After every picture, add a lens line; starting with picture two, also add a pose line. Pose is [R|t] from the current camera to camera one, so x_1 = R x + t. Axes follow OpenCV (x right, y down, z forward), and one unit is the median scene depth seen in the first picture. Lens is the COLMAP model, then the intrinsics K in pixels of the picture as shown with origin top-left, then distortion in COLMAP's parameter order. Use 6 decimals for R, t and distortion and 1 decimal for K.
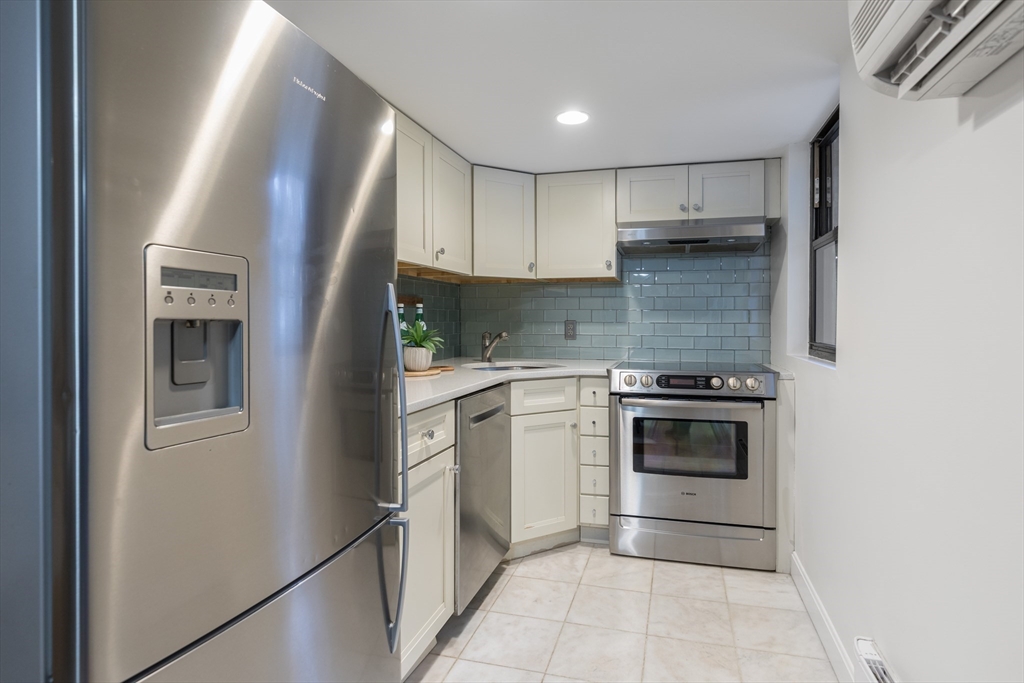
lens RADIAL K [[579.2, 0, 513.3], [0, 579.2, 324.8], [0, 0, 1]] dist [-0.002847, -0.000239]
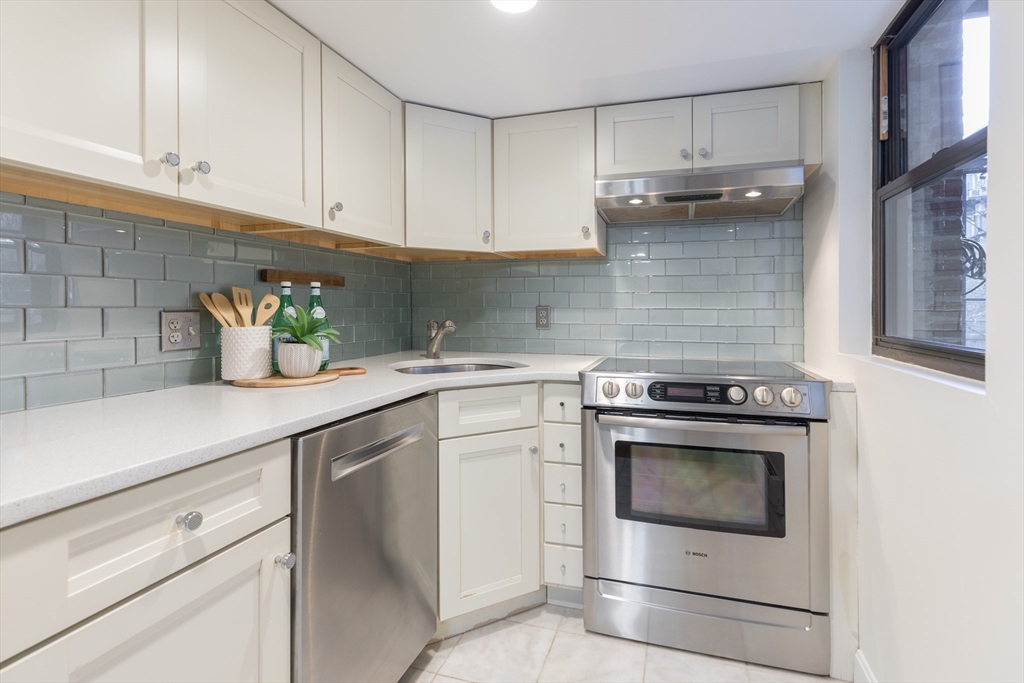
lens RADIAL K [[543.9, 0, 490.6], [0, 543.9, 303.5], [0, 0, 1]] dist [0.005362, 0.000602]
pose [[0.998223, -0.002269, -0.059548, 0.093503], [0.001351, 0.999880, -0.015455, 0.001323], [0.059576, 0.015347, 0.998106, 0.319025]]
